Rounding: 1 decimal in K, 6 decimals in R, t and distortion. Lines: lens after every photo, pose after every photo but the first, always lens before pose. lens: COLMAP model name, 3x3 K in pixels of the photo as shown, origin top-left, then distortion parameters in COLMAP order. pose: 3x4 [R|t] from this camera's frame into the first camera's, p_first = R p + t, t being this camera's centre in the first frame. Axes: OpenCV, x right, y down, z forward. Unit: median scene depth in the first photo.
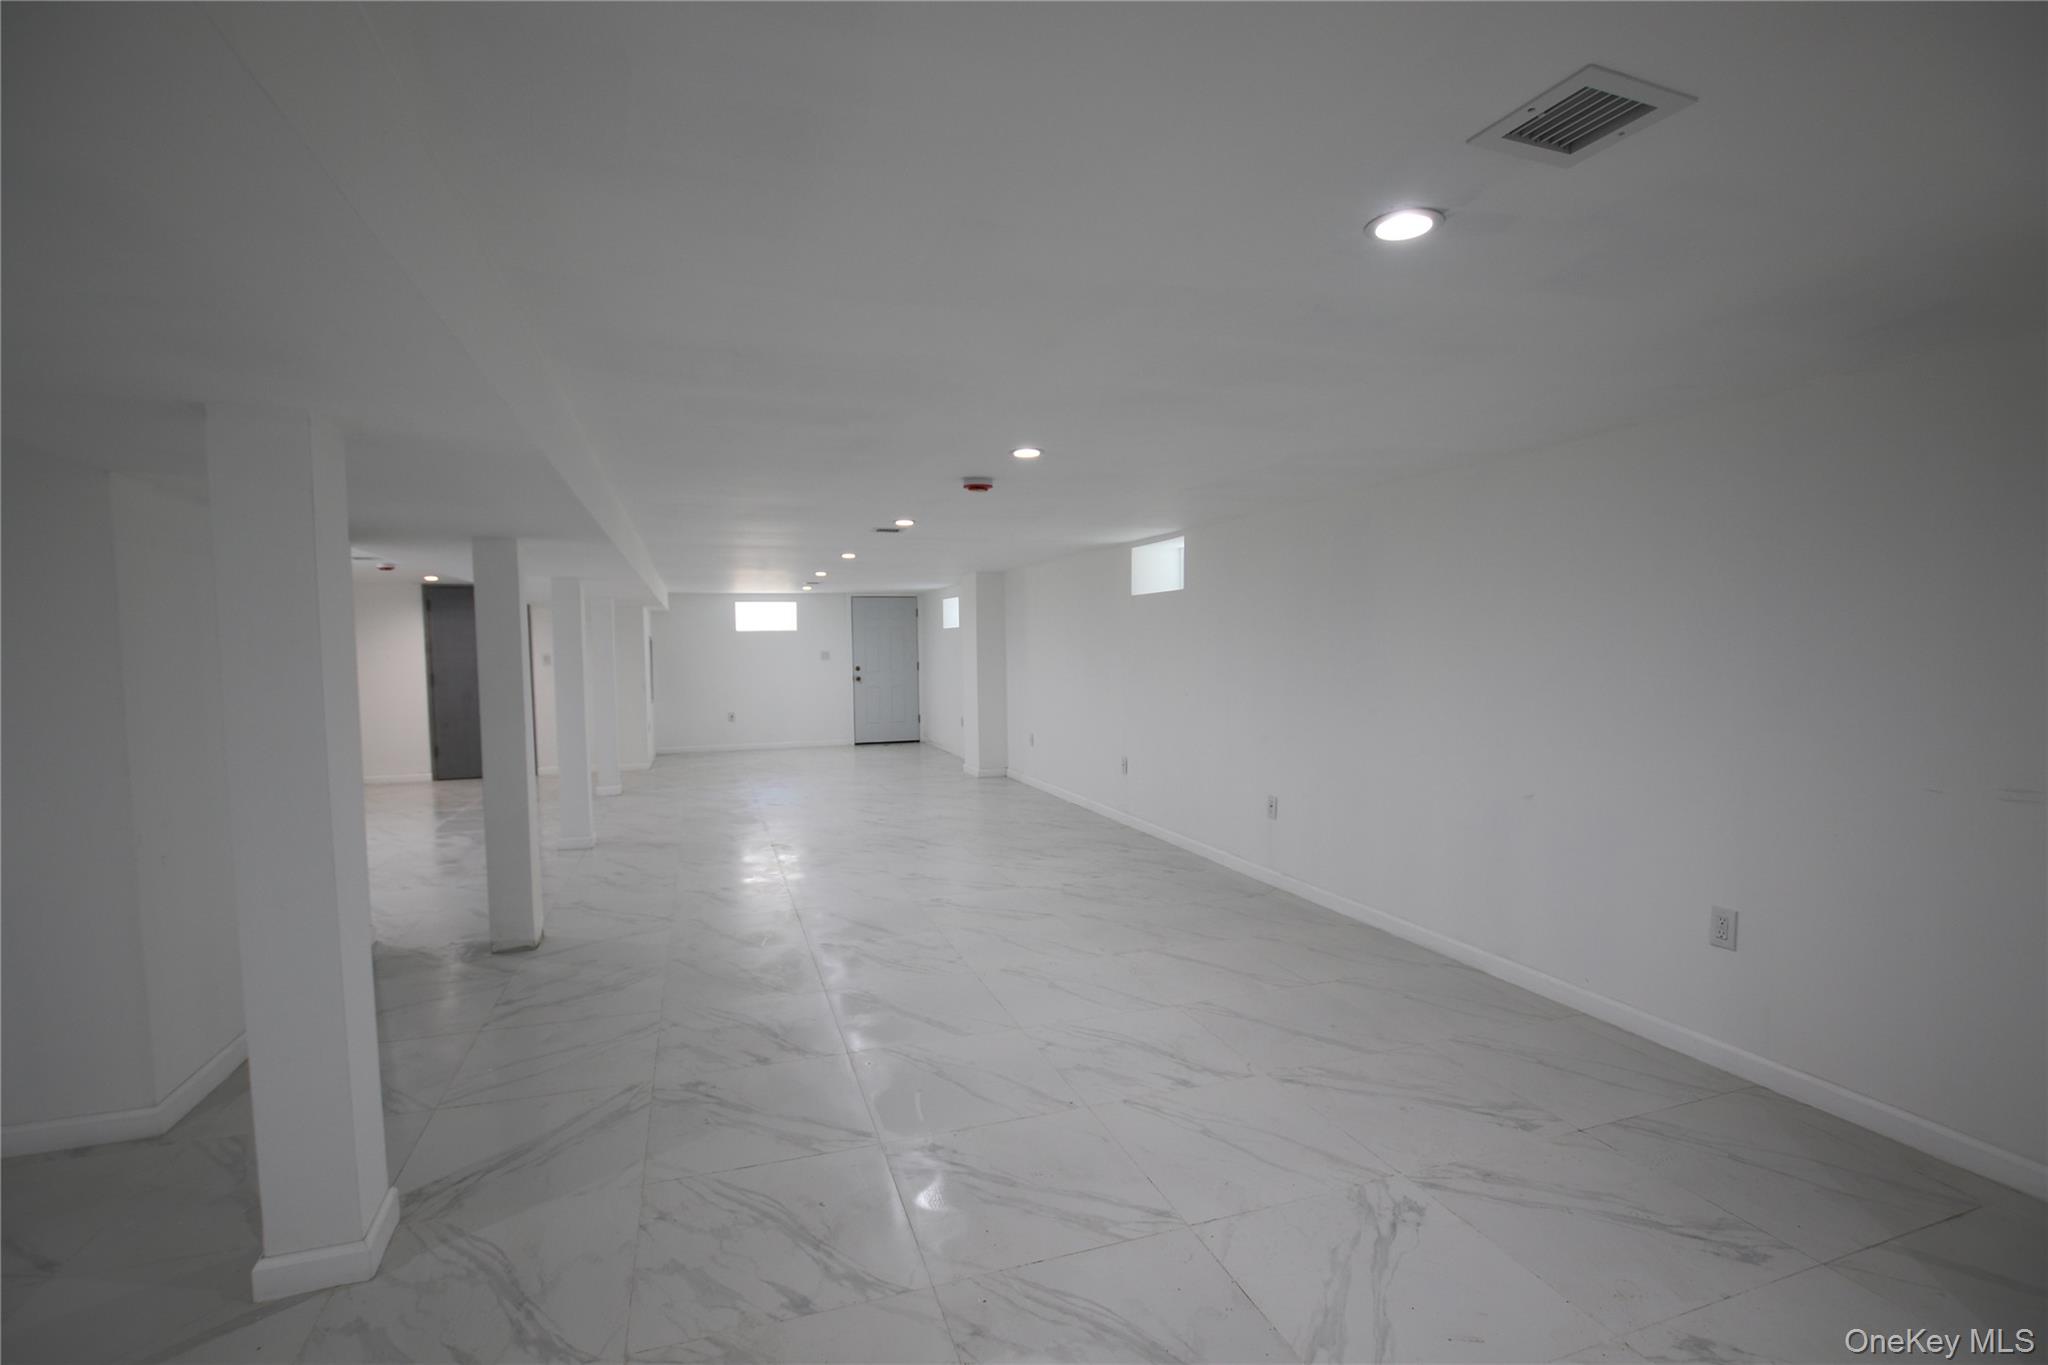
lens RADIAL K [[941.7, 0, 1009.4], [0, 941.7, 692.7], [0, 0, 1]] dist [-0.033824, 0.006001]
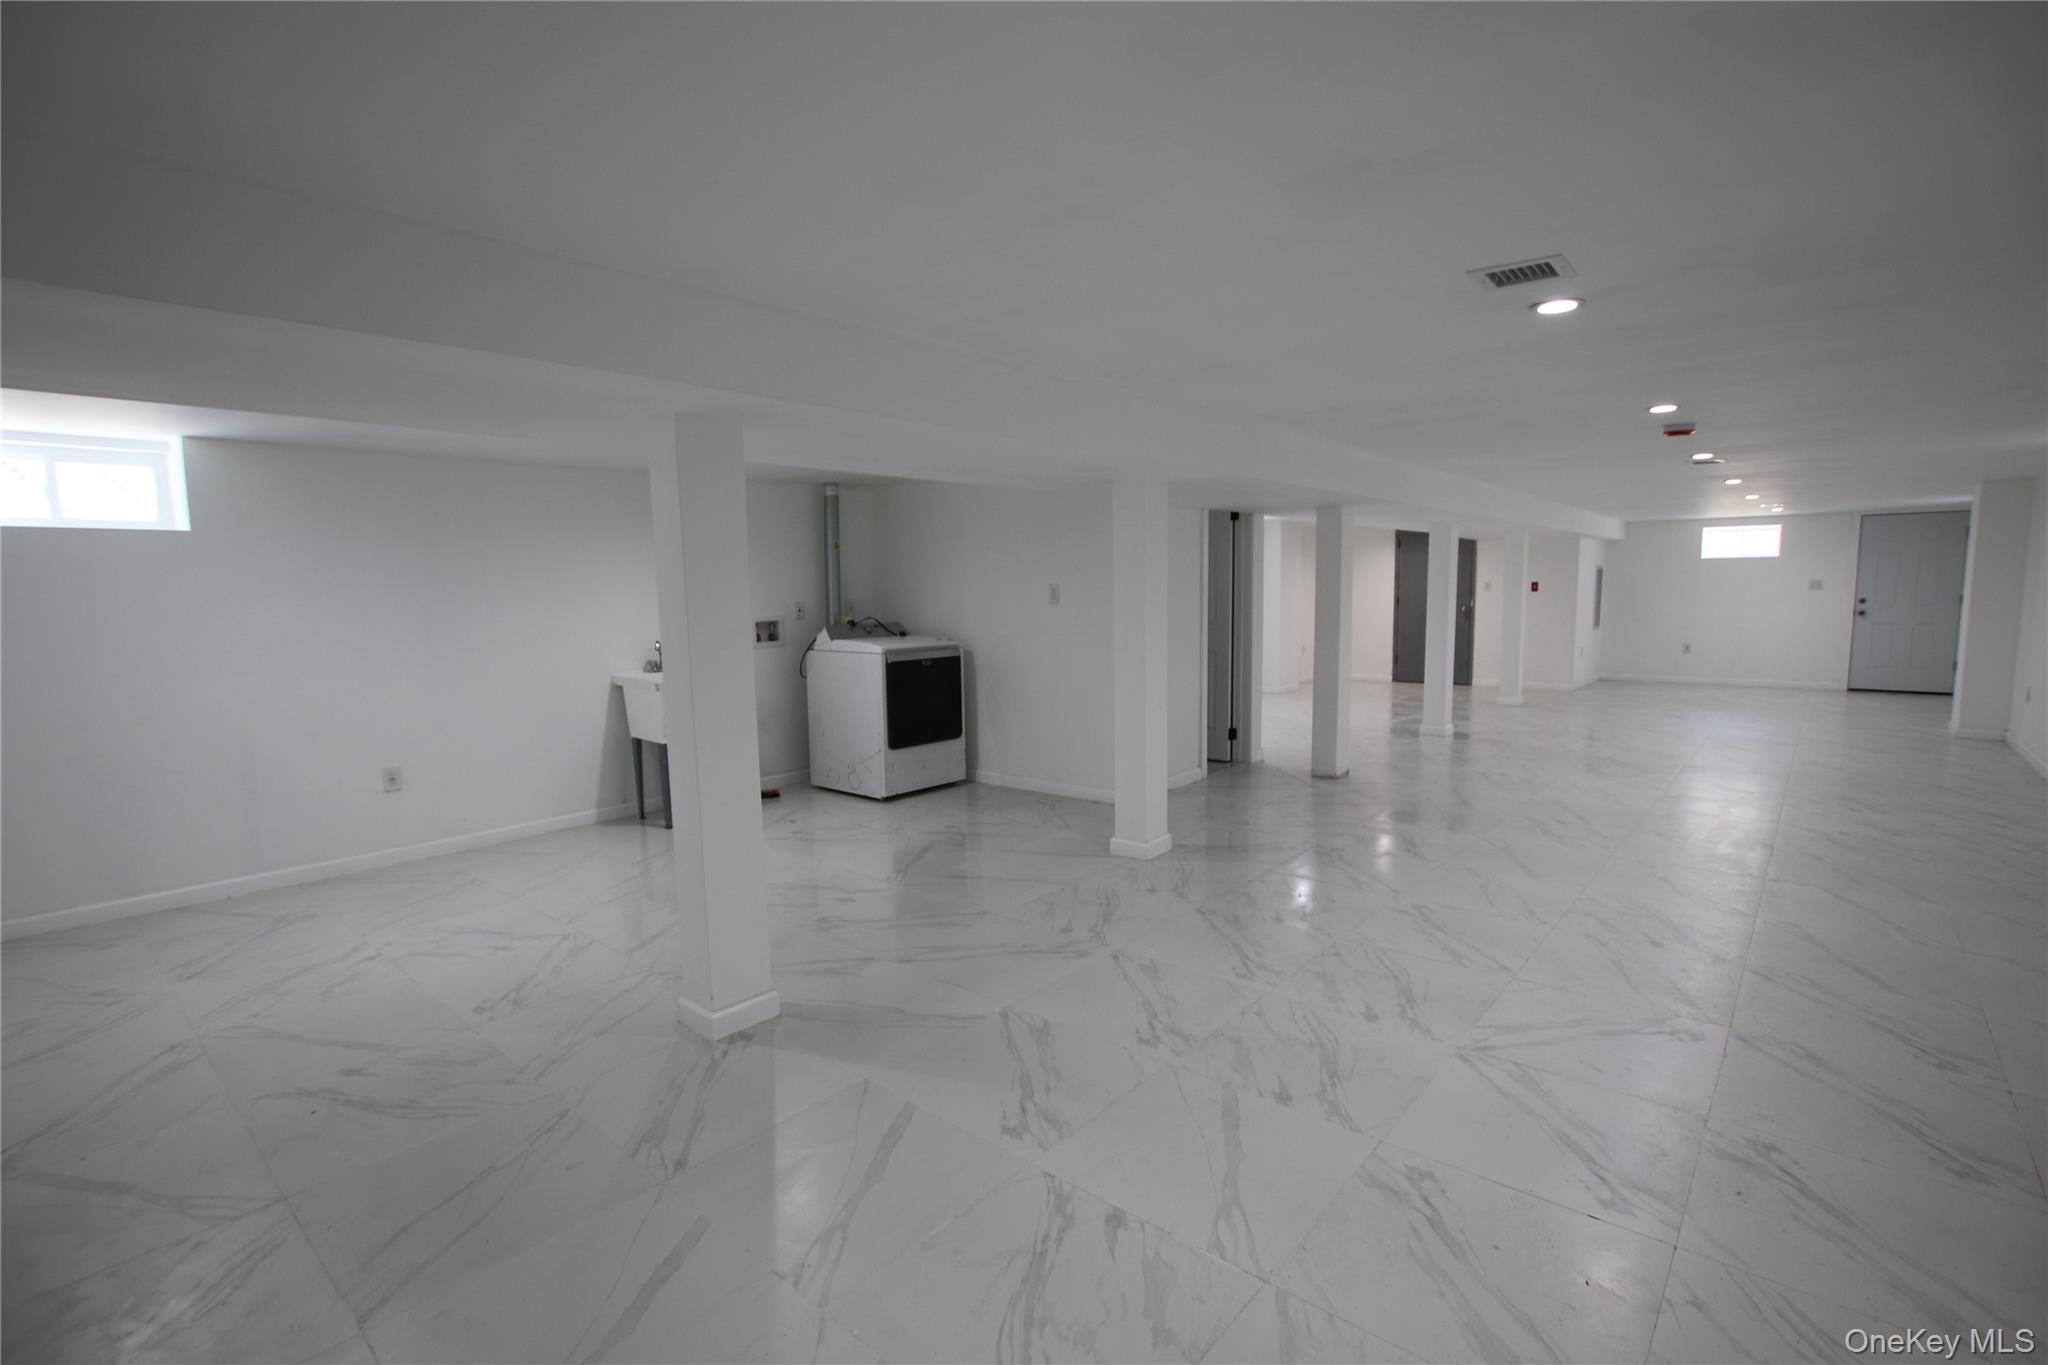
lens RADIAL K [[941.7, 0, 1023.9], [0, 941.7, 692.9], [0, 0, 1]] dist [-0.033824, 0.006001]
pose [[0.507757, 0.101804, -0.855464, 0.191811], [-0.033884, 0.994585, 0.098249, 0.001251], [0.860834, -0.020900, 0.508457, -0.076769]]
